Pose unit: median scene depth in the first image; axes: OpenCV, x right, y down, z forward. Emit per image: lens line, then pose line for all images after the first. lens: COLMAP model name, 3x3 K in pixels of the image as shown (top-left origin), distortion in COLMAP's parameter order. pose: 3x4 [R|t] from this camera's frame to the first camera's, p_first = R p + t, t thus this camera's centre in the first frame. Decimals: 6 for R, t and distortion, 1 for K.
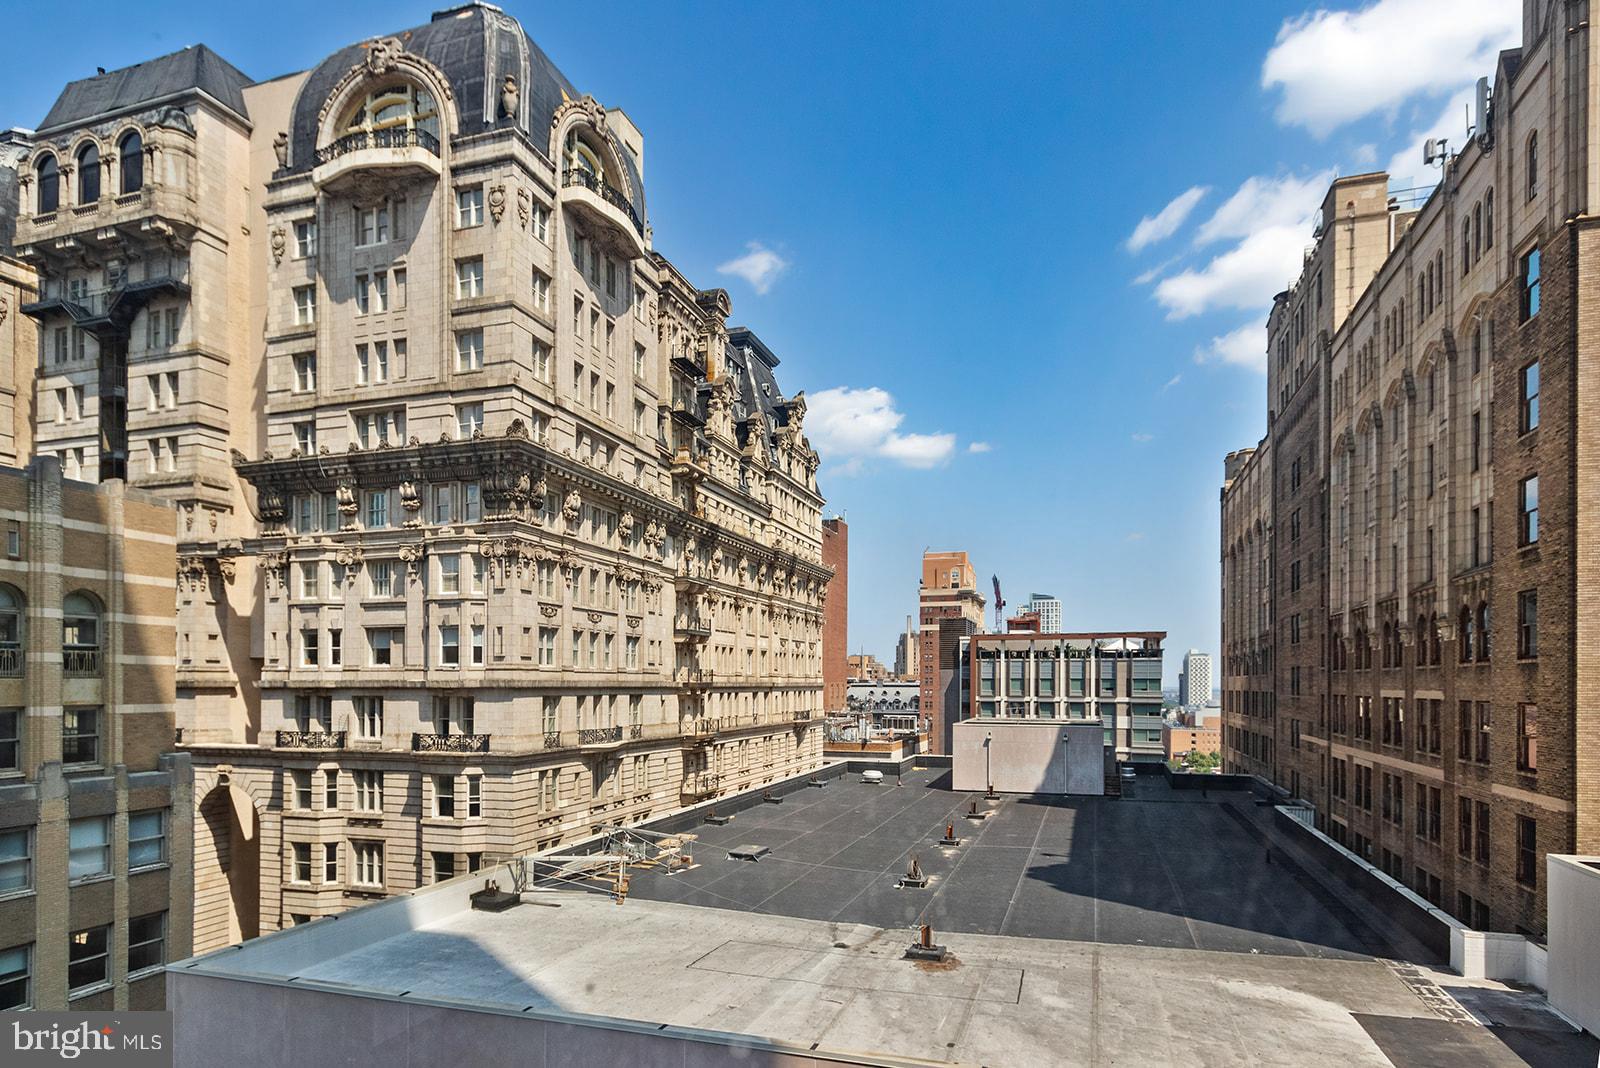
lens RADIAL K [[910.2, 0, 797.2], [0, 910.2, 677.3], [0, 0, 1]] dist [0.002361, -0.001084]
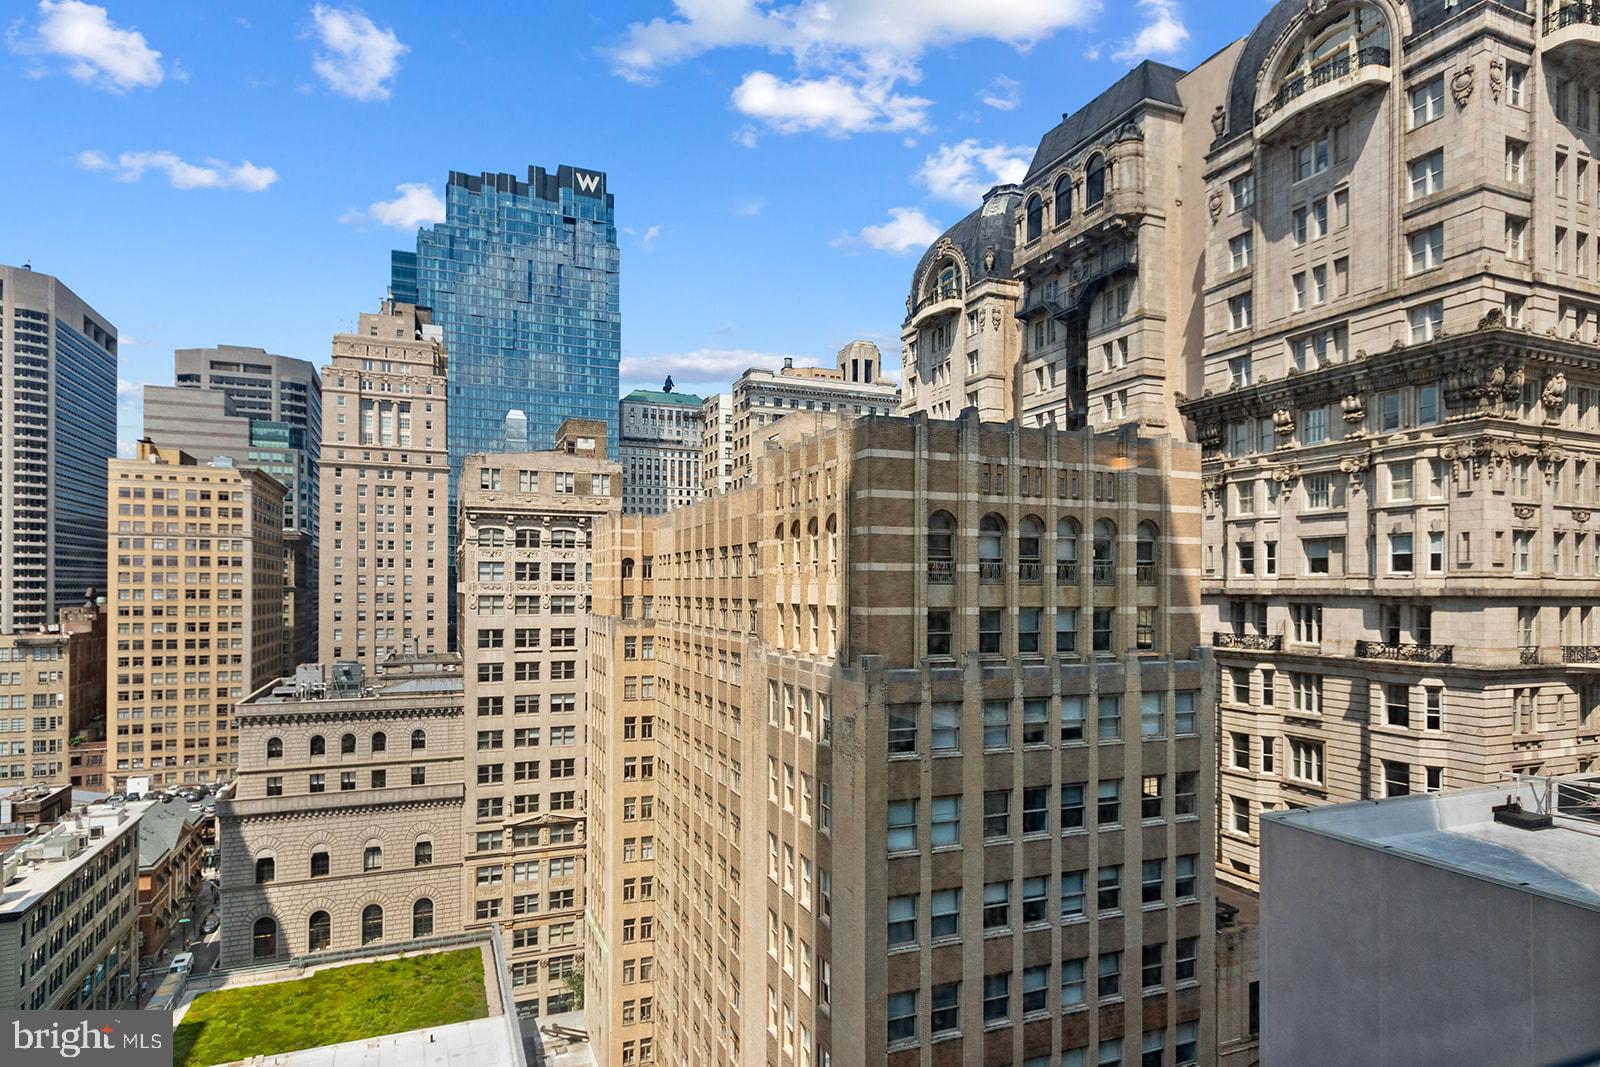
lens RADIAL K [[878.7, 0, 785.1], [0, 878.7, 582.7], [0, 0, 1]] dist [0.005142, -0.002825]
pose [[0.641869, -0.002602, -0.766810, -0.074106], [0.000485, 0.999995, -0.002988, -0.000395], [0.766814, 0.001546, 0.641867, -0.122713]]
